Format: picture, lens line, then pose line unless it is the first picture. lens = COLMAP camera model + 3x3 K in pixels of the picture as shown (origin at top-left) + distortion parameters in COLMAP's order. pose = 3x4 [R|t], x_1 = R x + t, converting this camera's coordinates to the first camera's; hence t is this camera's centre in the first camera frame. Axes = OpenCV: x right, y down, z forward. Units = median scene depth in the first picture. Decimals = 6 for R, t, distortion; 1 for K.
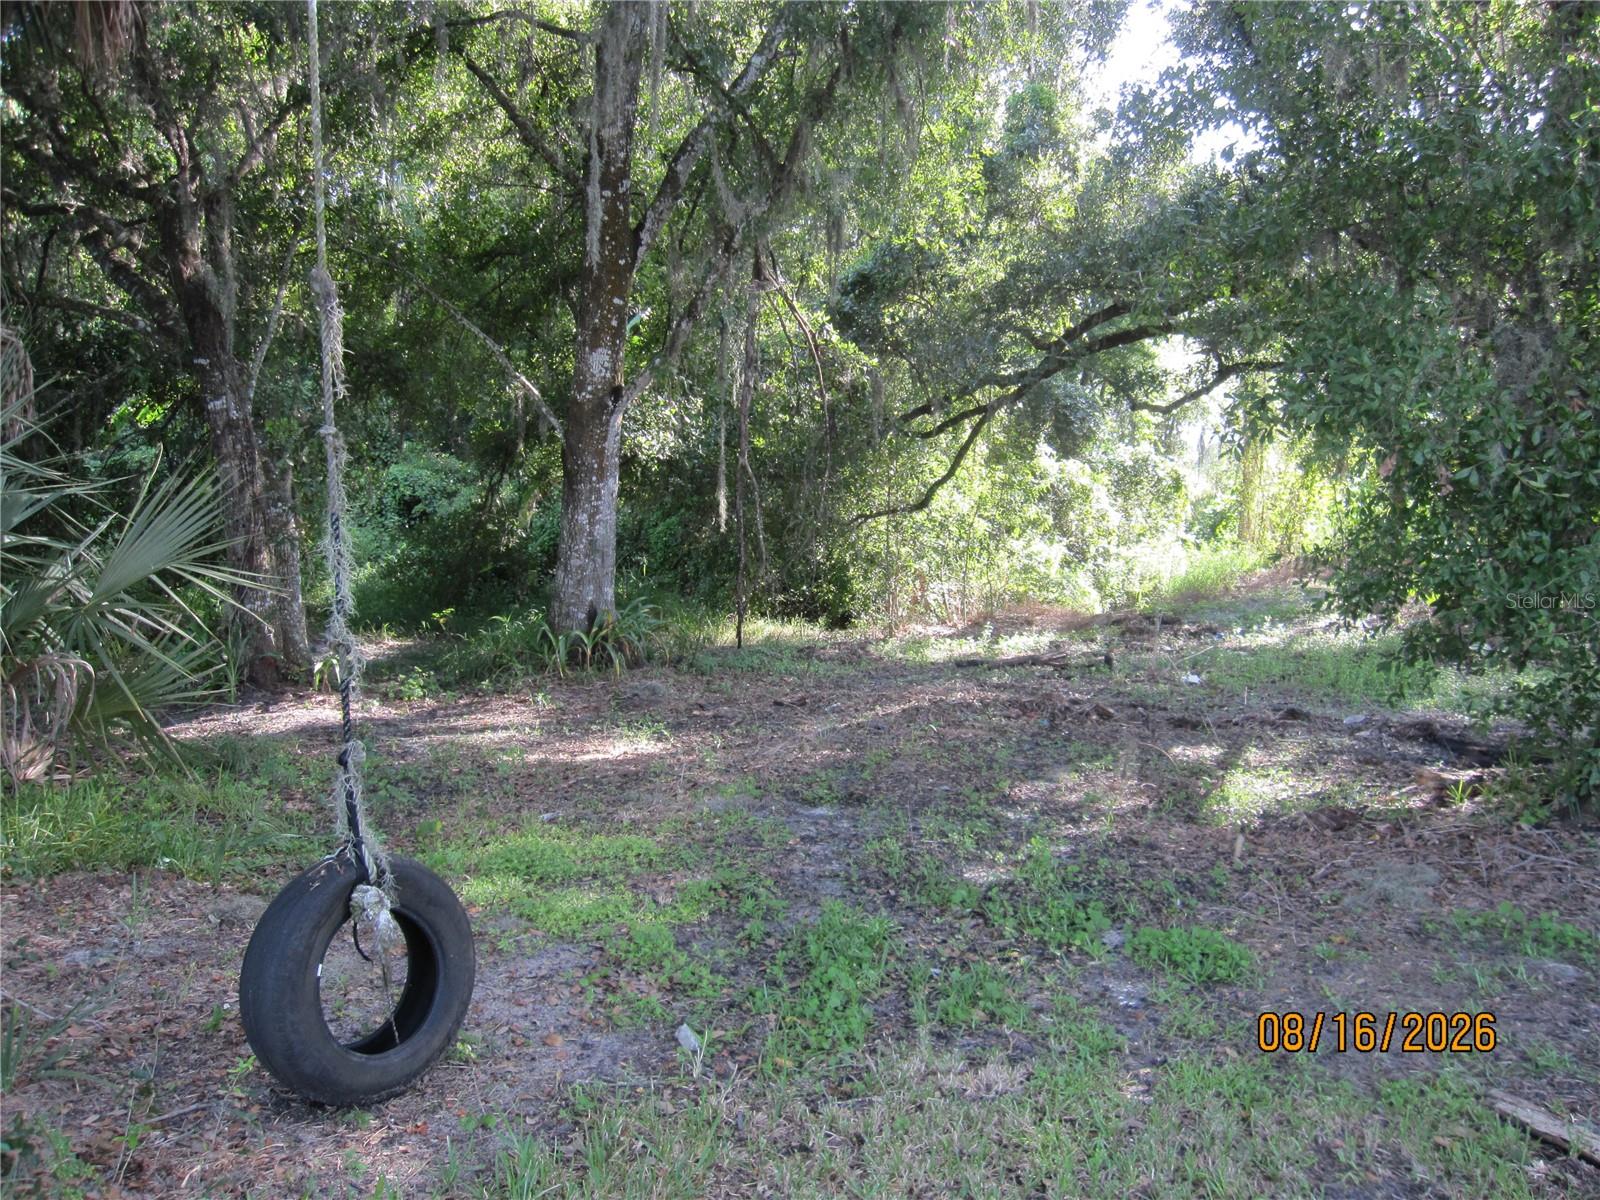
lens RADIAL K [[1317.5, 0, 805.7], [0, 1317.5, 586.3], [0, 0, 1]] dist [-0.079040, 0.050914]
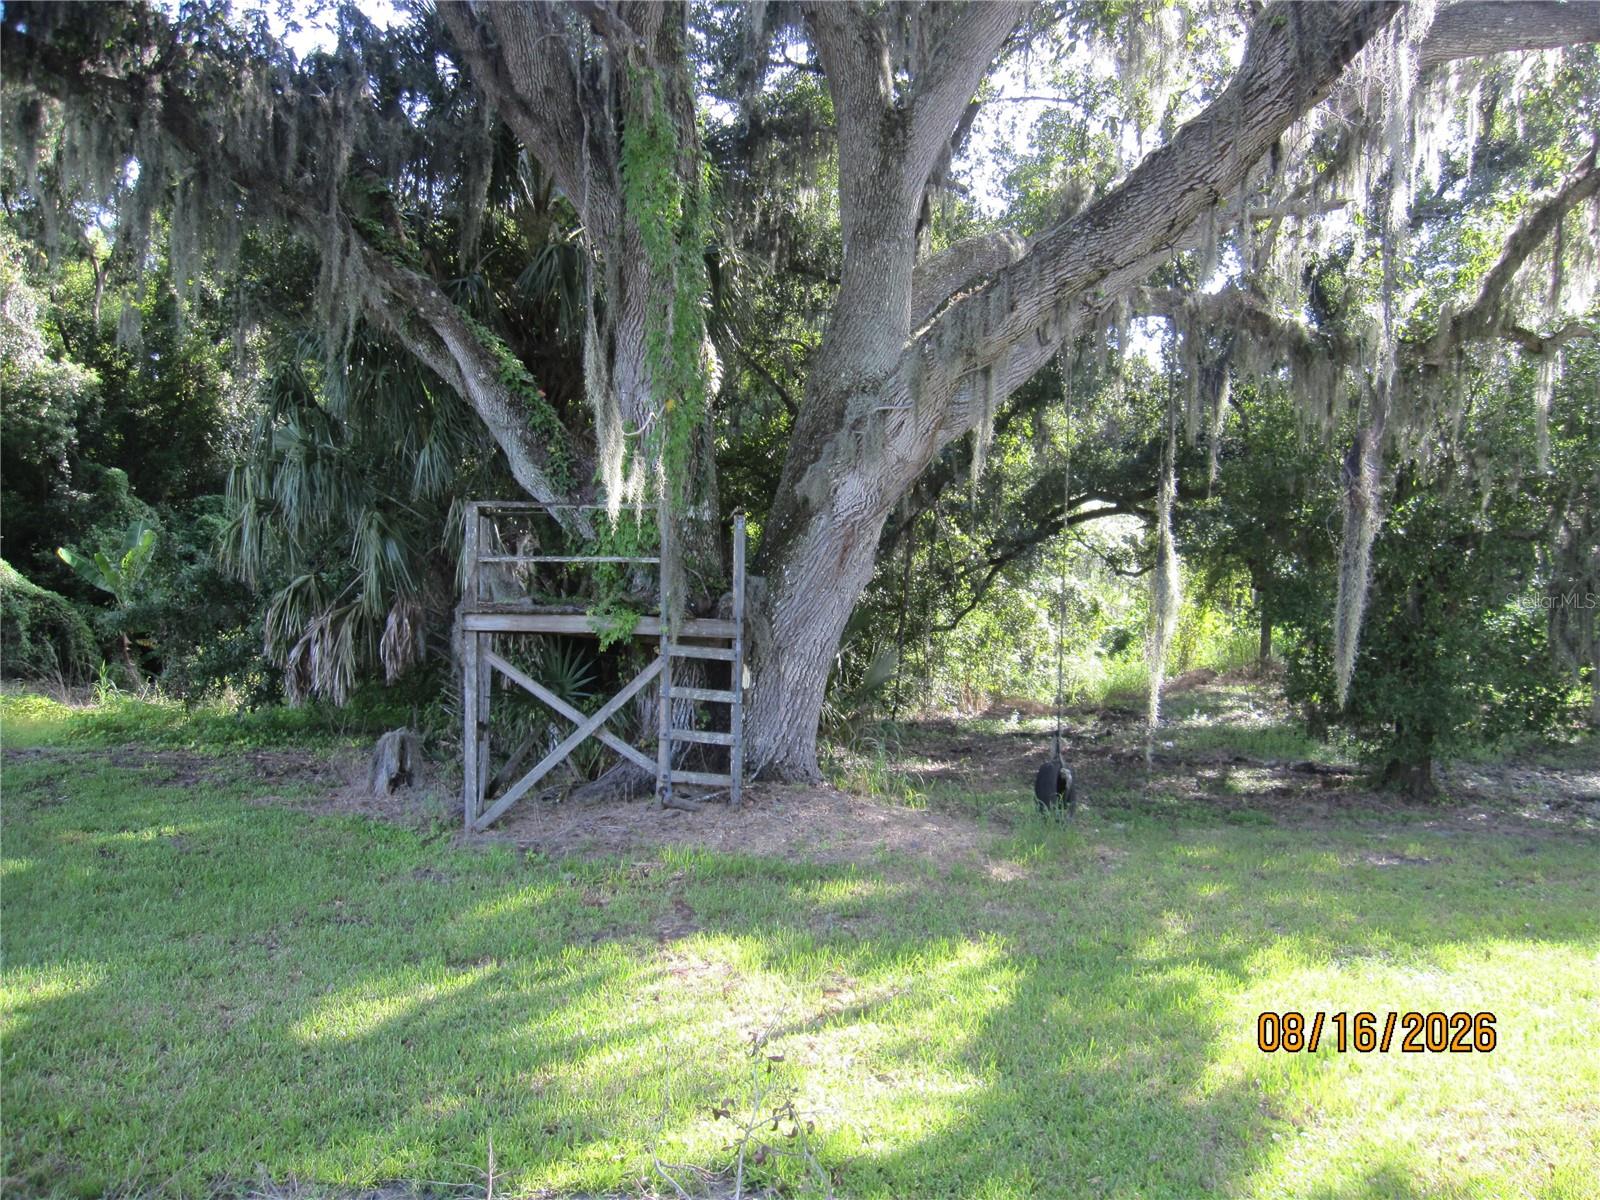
lens RADIAL K [[1317.5, 0, 809.3], [0, 1317.5, 603.9], [0, 0, 1]] dist [-0.079040, 0.050914]
pose [[0.993077, 0.033730, 0.112521, -0.149857], [-0.027138, 0.997853, -0.059606, 0.001555], [-0.114290, 0.056140, 0.991860, -0.262152]]
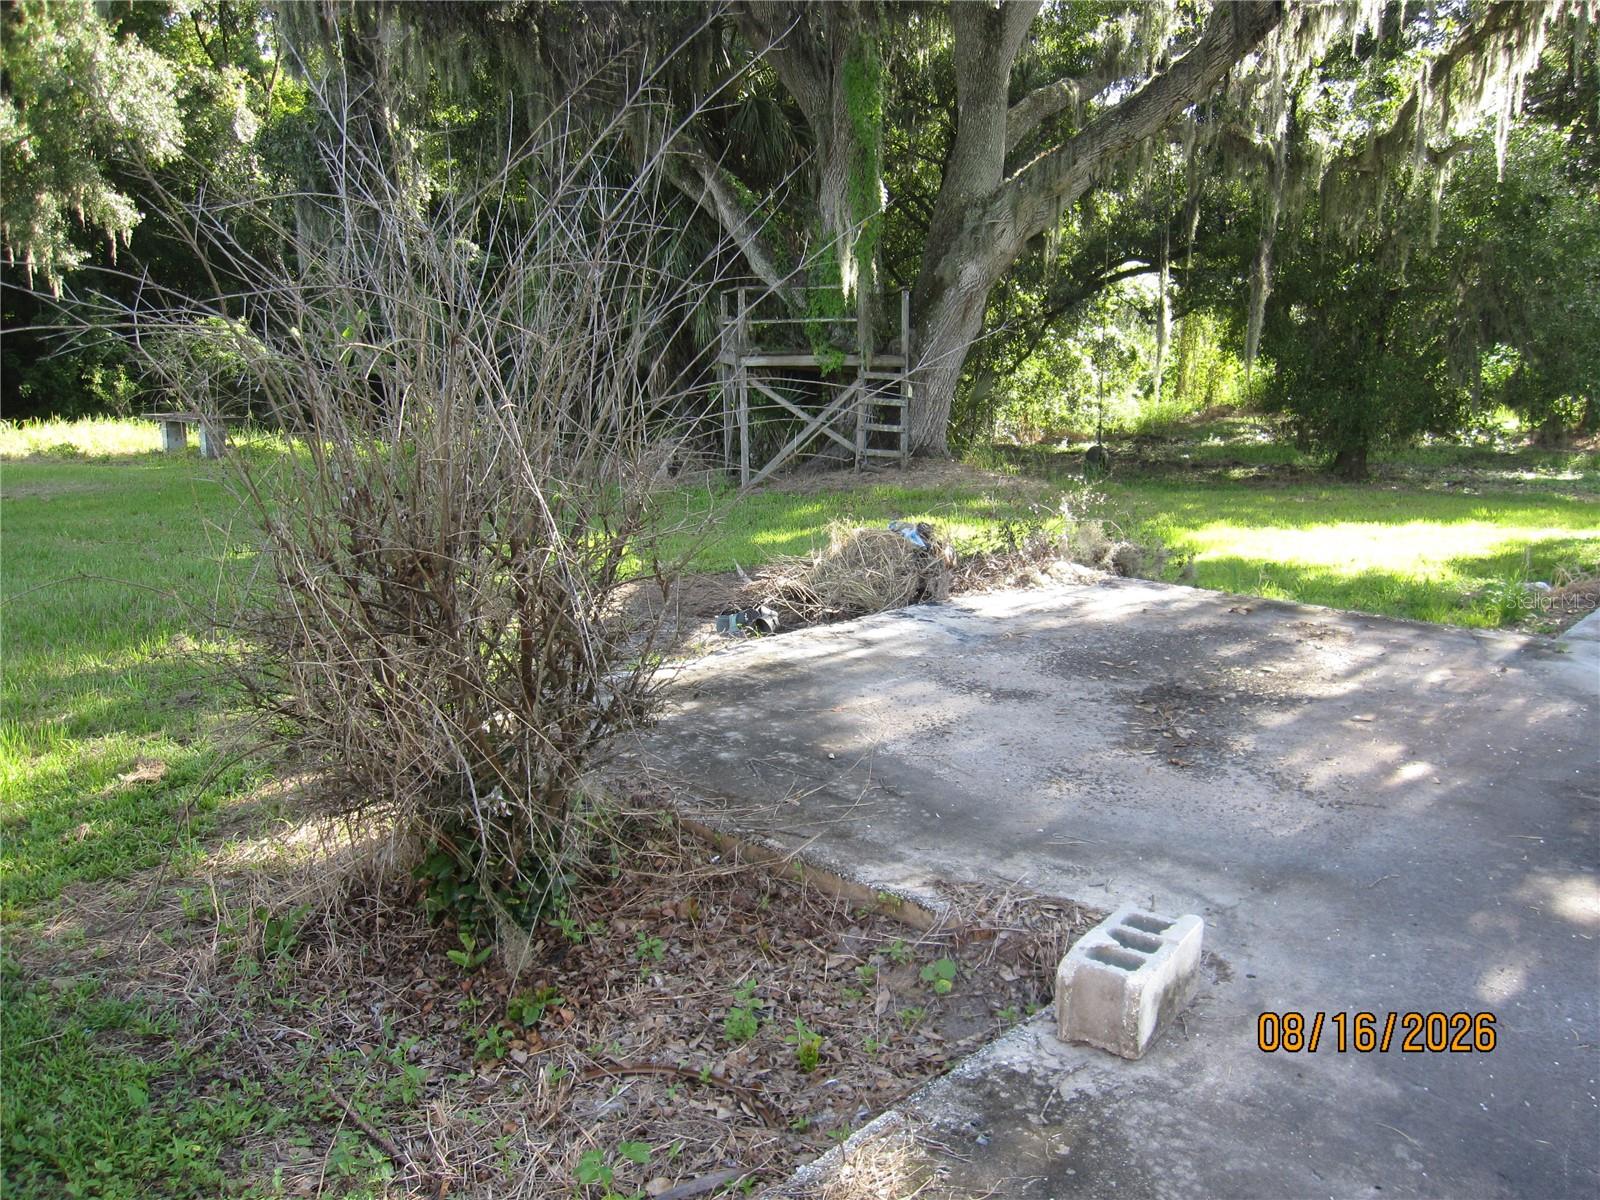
lens RADIAL K [[1317.5, 0, 800.3], [0, 1317.5, 589.5], [0, 0, 1]] dist [-0.079040, 0.050914]
pose [[0.996913, -0.005179, 0.078343, -0.216095], [-0.003540, 0.993842, 0.110752, 0.022396], [-0.078434, -0.110687, 0.990755, -0.475643]]
